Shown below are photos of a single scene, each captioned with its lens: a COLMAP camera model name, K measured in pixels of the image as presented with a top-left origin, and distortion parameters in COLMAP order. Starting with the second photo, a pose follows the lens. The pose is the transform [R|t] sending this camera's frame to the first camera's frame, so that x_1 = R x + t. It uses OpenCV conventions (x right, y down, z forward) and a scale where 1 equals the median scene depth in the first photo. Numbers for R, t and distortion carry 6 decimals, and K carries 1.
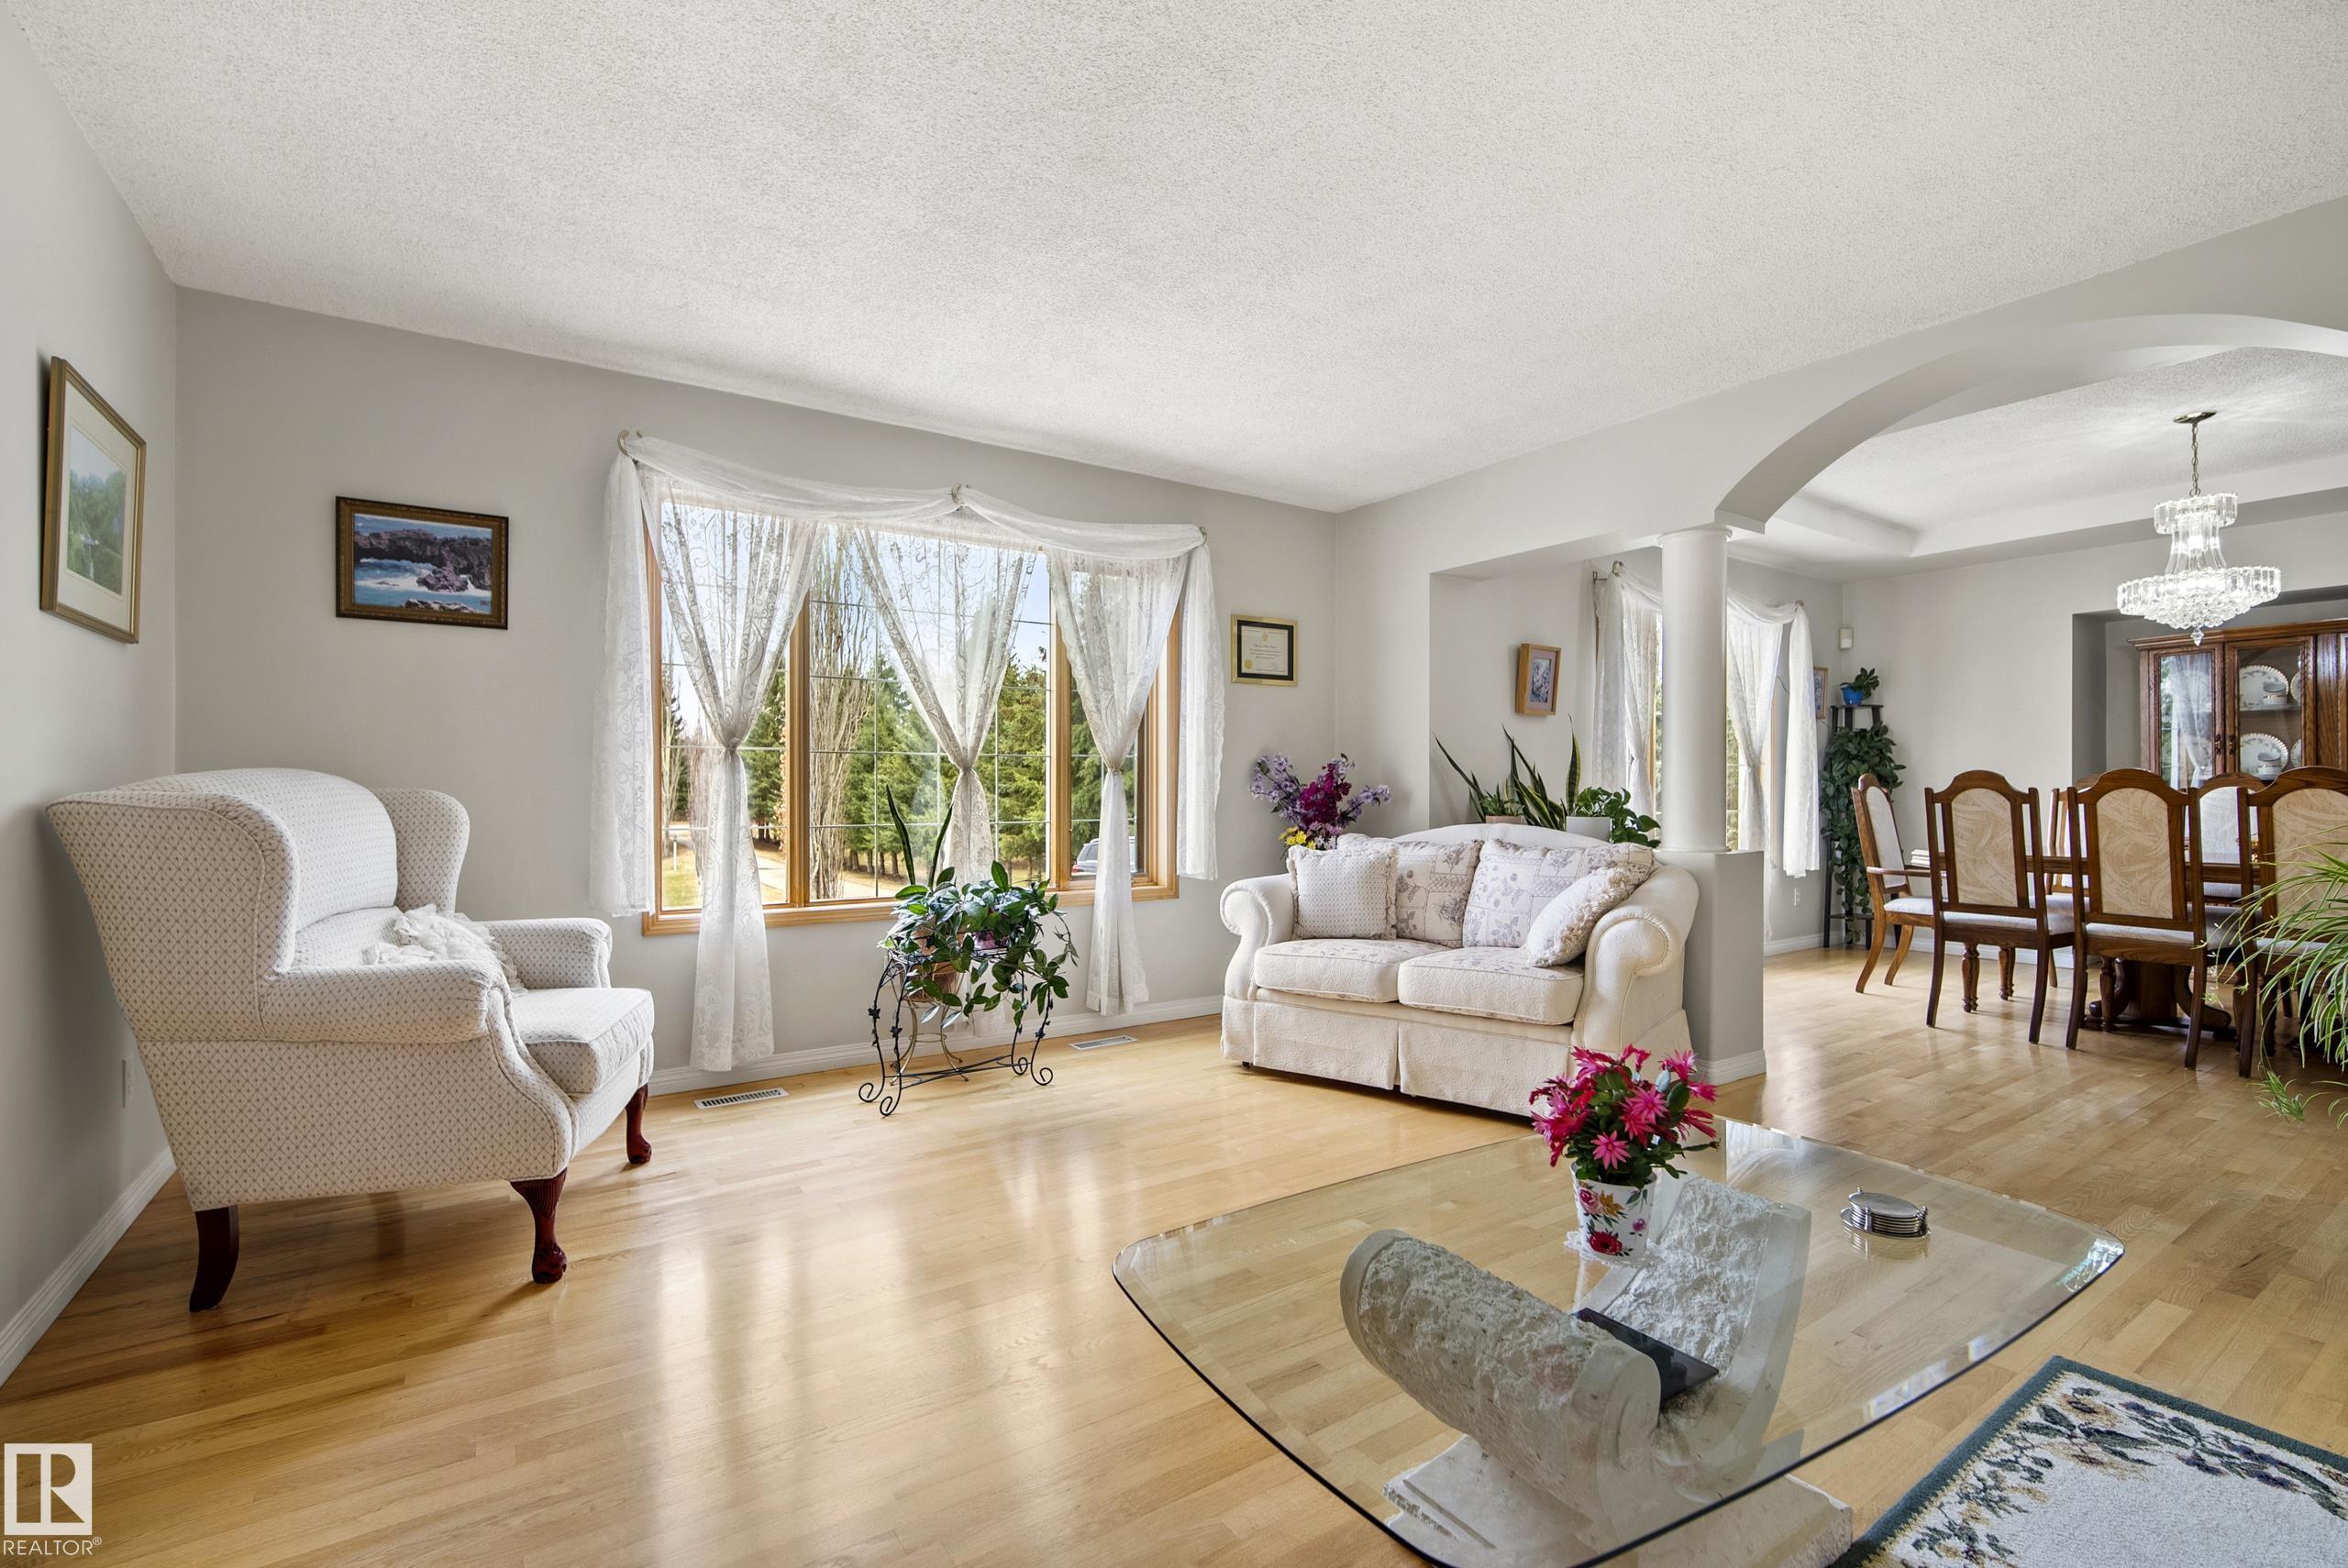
lens RADIAL K [[1043.4, 0, 1171.3], [0, 1043.4, 778.3], [0, 0, 1]] dist [-0.015444, 0.004799]
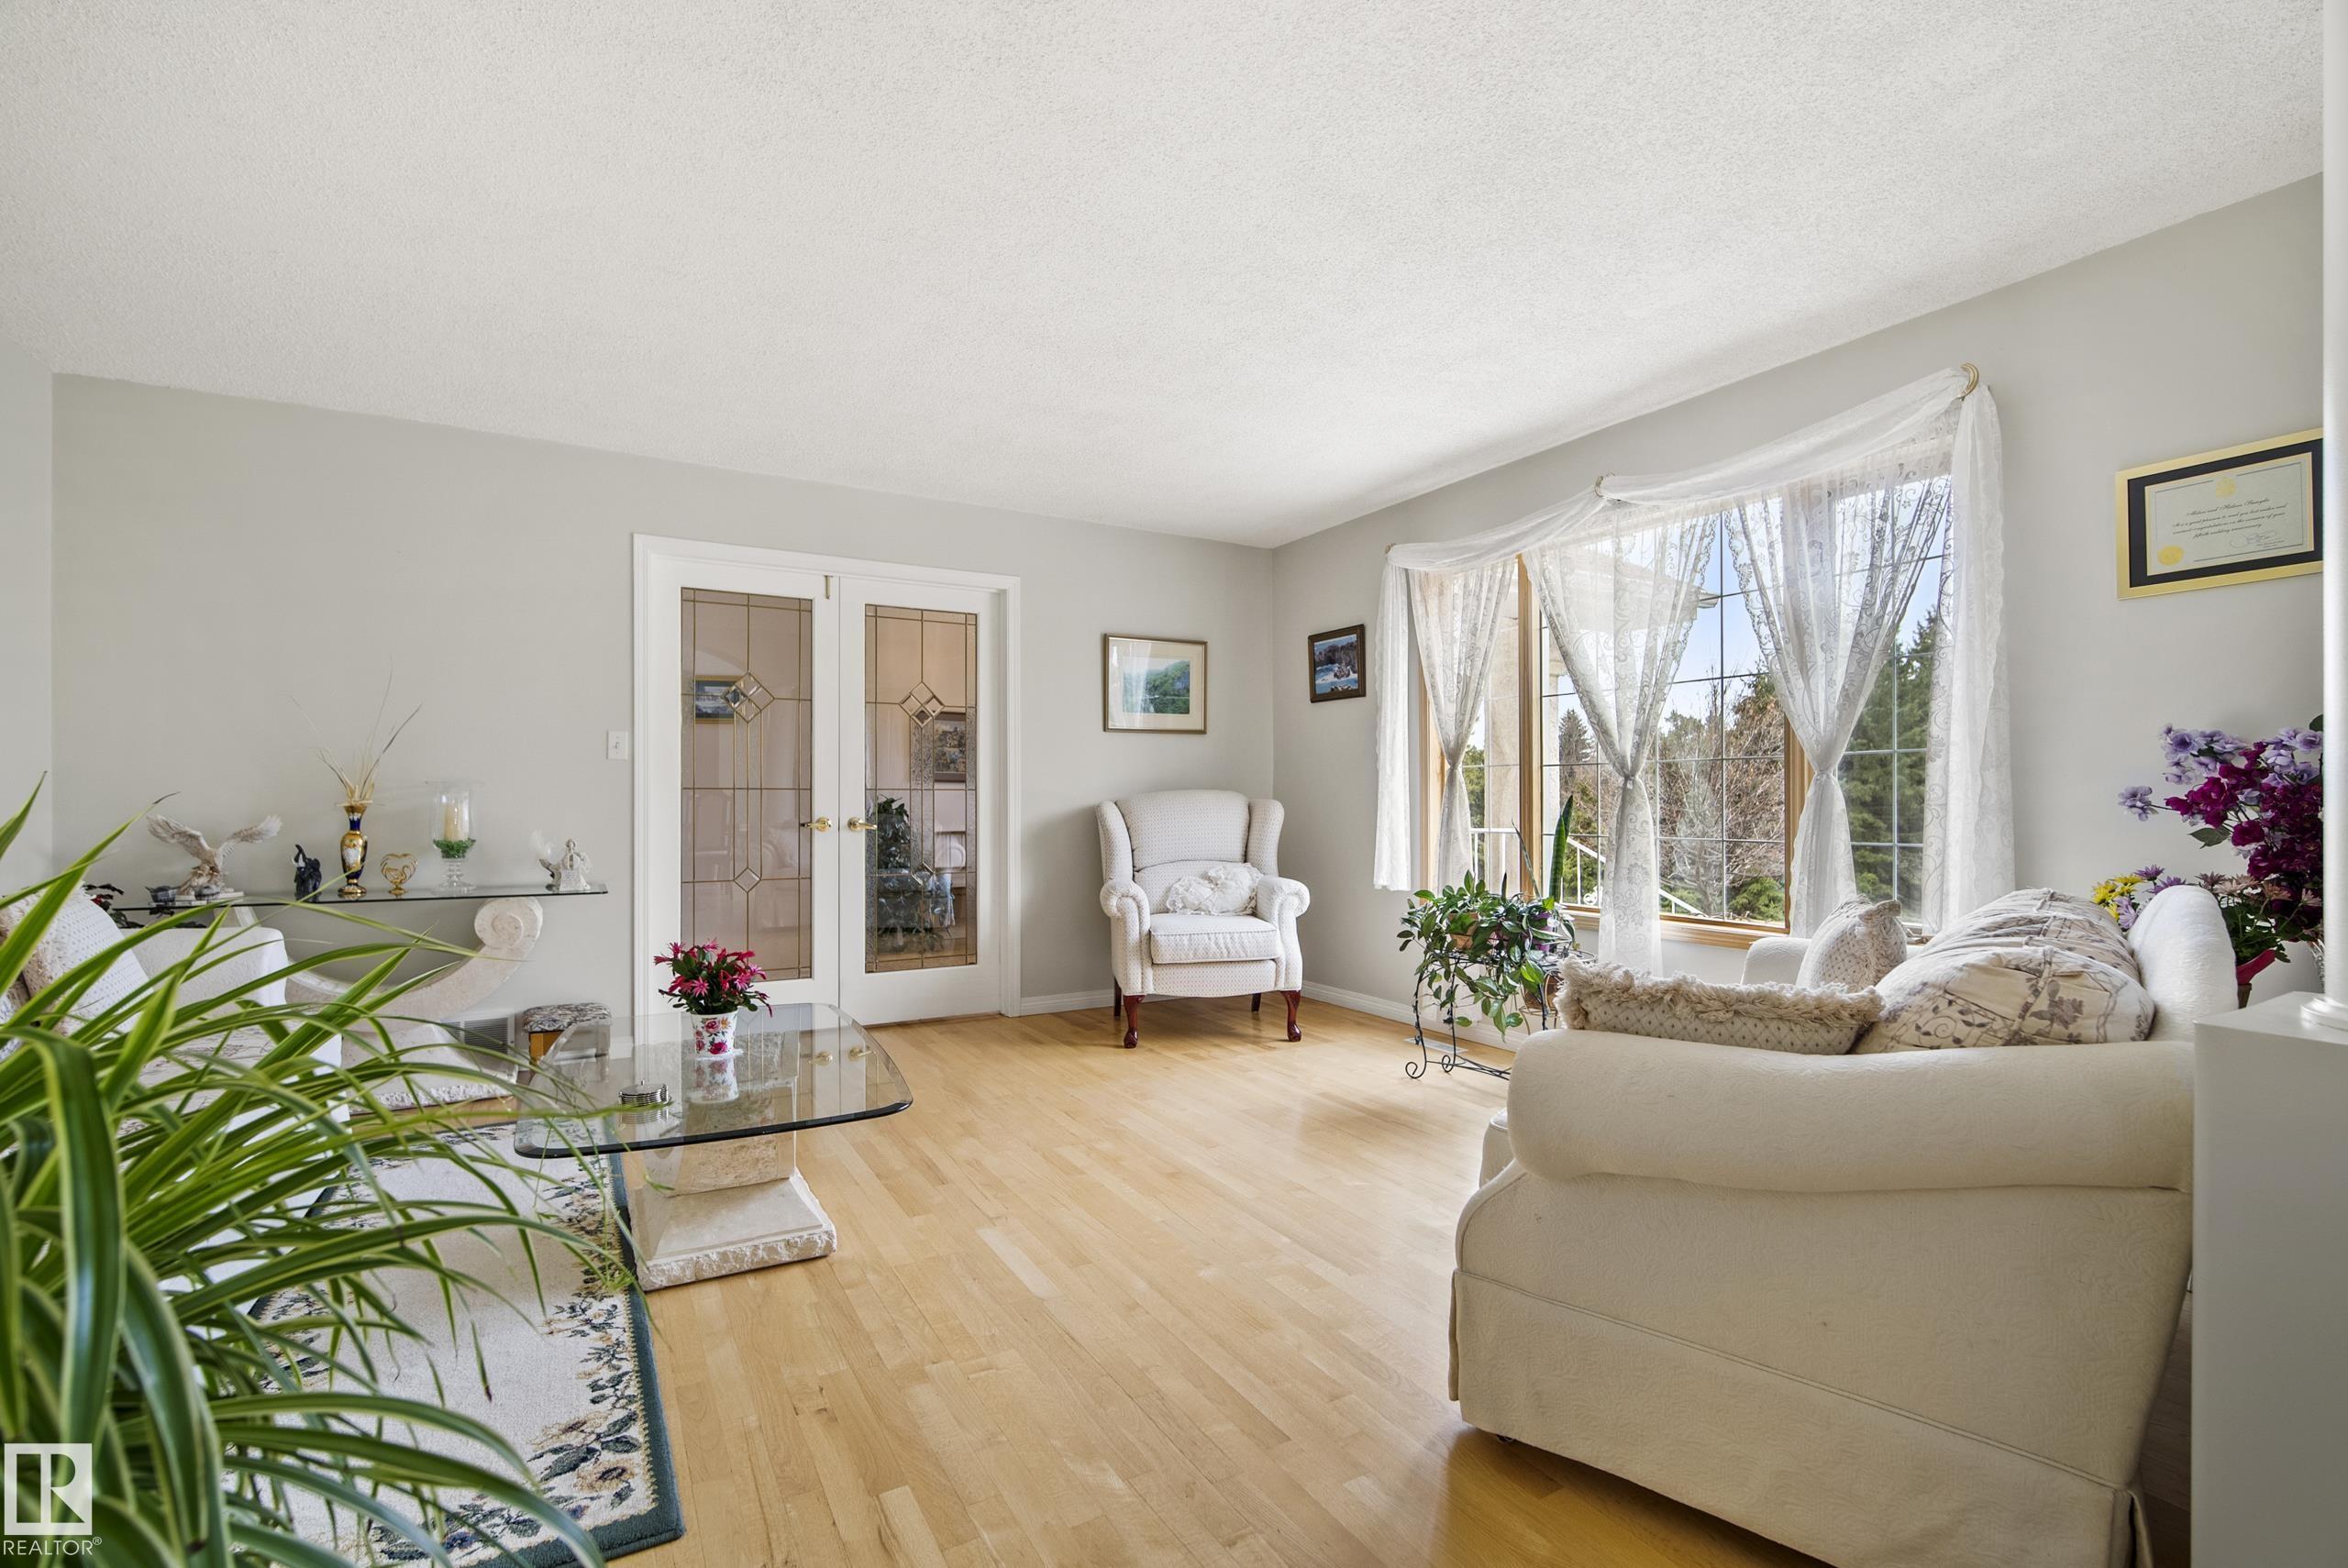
lens RADIAL K [[1043.4, 0, 1167.5], [0, 1043.4, 793.9], [0, 0, 1]] dist [-0.015444, 0.004799]
pose [[-0.077203, -0.005730, -0.996999, 1.818507], [0.008861, 0.999940, -0.006433, 0.017221], [0.996976, -0.009331, -0.077148, 1.617091]]
